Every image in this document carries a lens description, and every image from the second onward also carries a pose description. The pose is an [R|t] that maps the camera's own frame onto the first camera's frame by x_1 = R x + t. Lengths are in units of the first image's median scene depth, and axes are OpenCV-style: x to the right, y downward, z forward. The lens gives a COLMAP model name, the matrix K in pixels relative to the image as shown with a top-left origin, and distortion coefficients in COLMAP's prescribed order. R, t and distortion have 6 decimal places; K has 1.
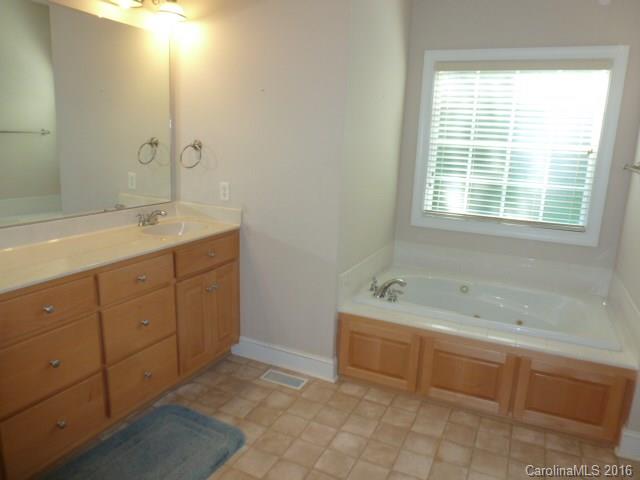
lens RADIAL K [[460.5, 0, 320.4], [0, 460.5, 243.1], [0, 0, 1]] dist [-0.067873, 0.024347]
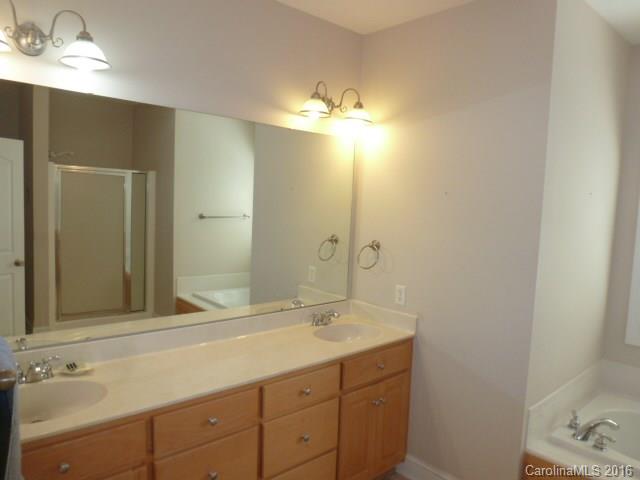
lens RADIAL K [[460.5, 0, 314.6], [0, 460.5, 240.6], [0, 0, 1]] dist [-0.067873, 0.024347]
pose [[0.918368, 0.025527, -0.394903, 0.000012], [-0.087932, 0.986133, -0.140745, -0.076343], [0.385834, 0.163980, 0.907878, 0.054332]]
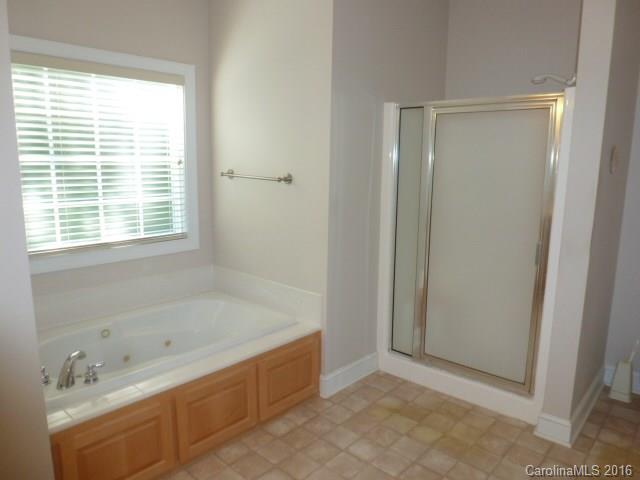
lens RADIAL K [[460.5, 0, 329.8], [0, 460.5, 248.2], [0, 0, 1]] dist [-0.067873, 0.024347]
pose [[0.278522, -0.213626, 0.936370, -0.360091], [0.206118, 0.965528, 0.158968, -0.112693], [-0.938052, 0.148726, 0.312953, 0.391134]]
